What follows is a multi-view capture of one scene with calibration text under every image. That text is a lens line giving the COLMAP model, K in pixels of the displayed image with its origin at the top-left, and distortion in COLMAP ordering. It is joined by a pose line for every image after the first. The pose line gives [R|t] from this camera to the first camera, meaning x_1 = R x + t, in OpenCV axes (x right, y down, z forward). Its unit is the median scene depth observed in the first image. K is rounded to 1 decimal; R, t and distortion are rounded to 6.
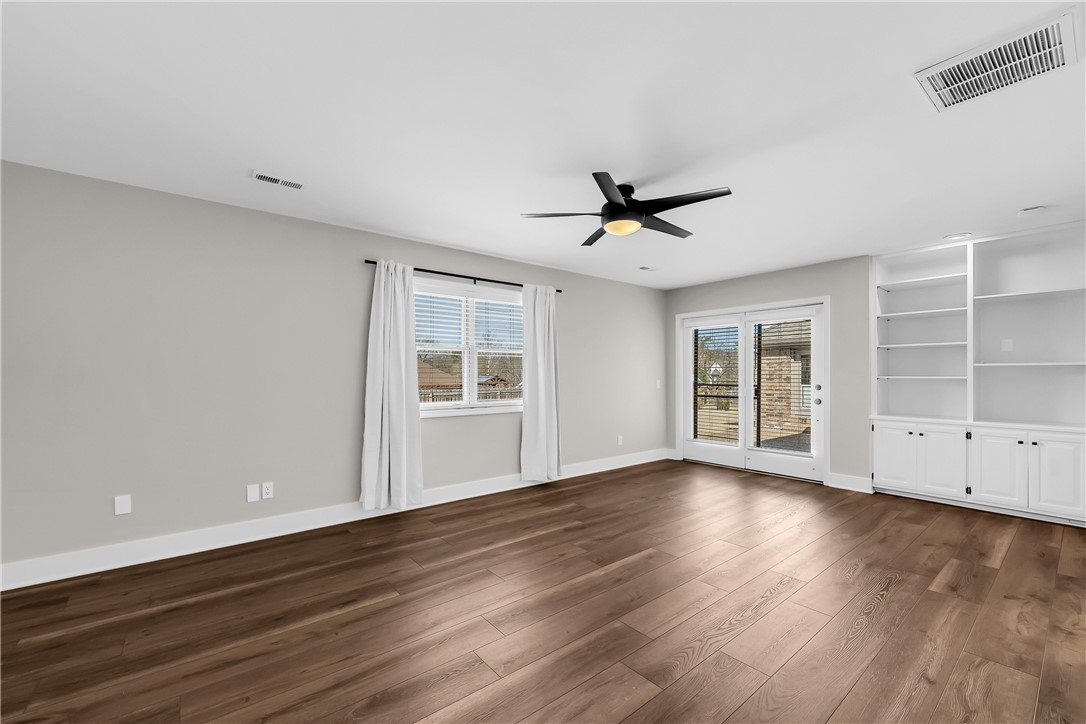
lens RADIAL K [[446.3, 0, 535.9], [0, 446.3, 371.9], [0, 0, 1]] dist [-0.003898, -0.000656]
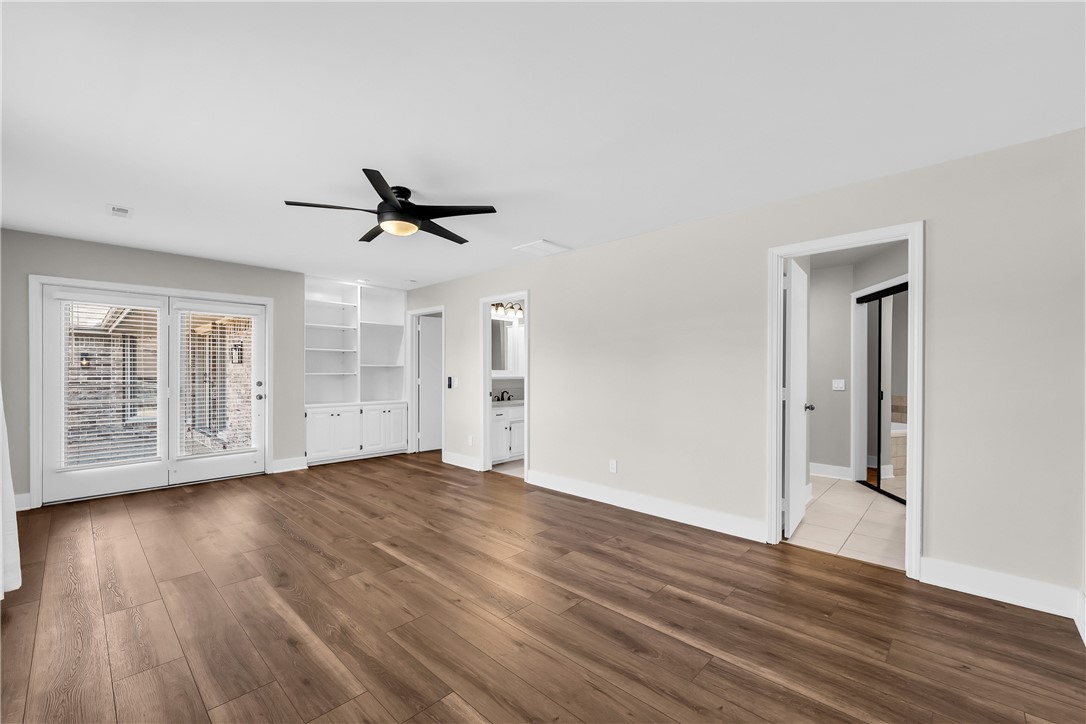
lens RADIAL K [[446.3, 0, 543.6], [0, 446.3, 368.7], [0, 0, 1]] dist [-0.003898, -0.000656]
pose [[-0.148125, 0.004014, 0.988960, -0.655068], [-0.008987, 0.999945, -0.005405, -0.001430], [-0.988928, -0.009689, -0.148081, 0.624669]]
